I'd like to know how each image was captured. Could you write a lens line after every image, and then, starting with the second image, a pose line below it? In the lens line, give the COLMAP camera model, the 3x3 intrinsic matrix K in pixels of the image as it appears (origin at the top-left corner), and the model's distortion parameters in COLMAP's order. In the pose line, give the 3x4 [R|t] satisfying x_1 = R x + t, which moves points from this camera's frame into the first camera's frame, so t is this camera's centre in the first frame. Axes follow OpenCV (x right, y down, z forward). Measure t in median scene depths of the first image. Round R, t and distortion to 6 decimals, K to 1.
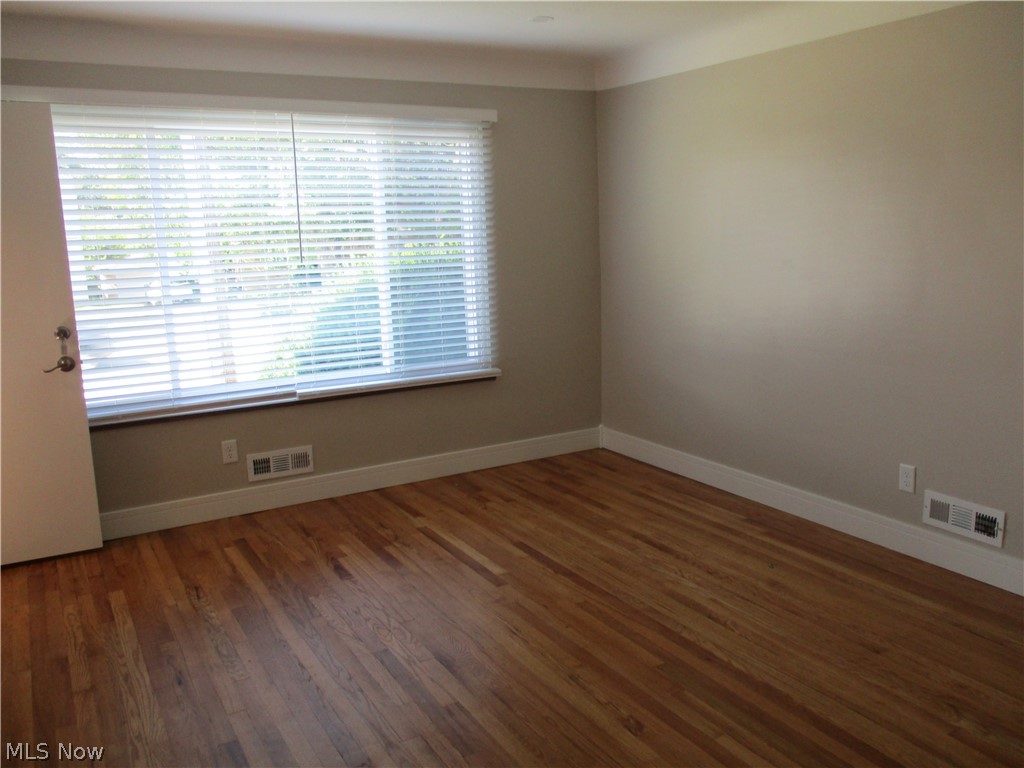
lens RADIAL K [[846.3, 0, 526.6], [0, 846.3, 382.6], [0, 0, 1]] dist [-0.039976, 0.010949]
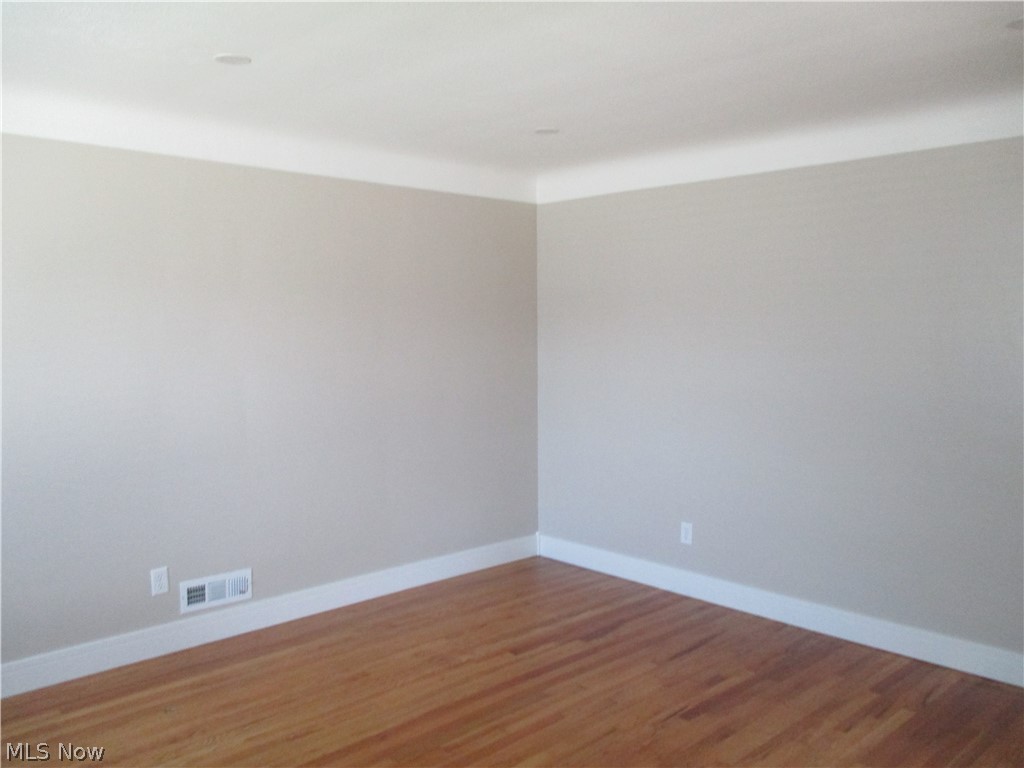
lens RADIAL K [[846.3, 0, 526.6], [0, 846.3, 382.6], [0, 0, 1]] dist [-0.039976, 0.010949]
pose [[-0.238100, -0.044194, 0.970235, -0.666655], [0.186692, 0.978253, 0.090374, -0.138846], [-0.953129, 0.202653, -0.224671, 0.768807]]
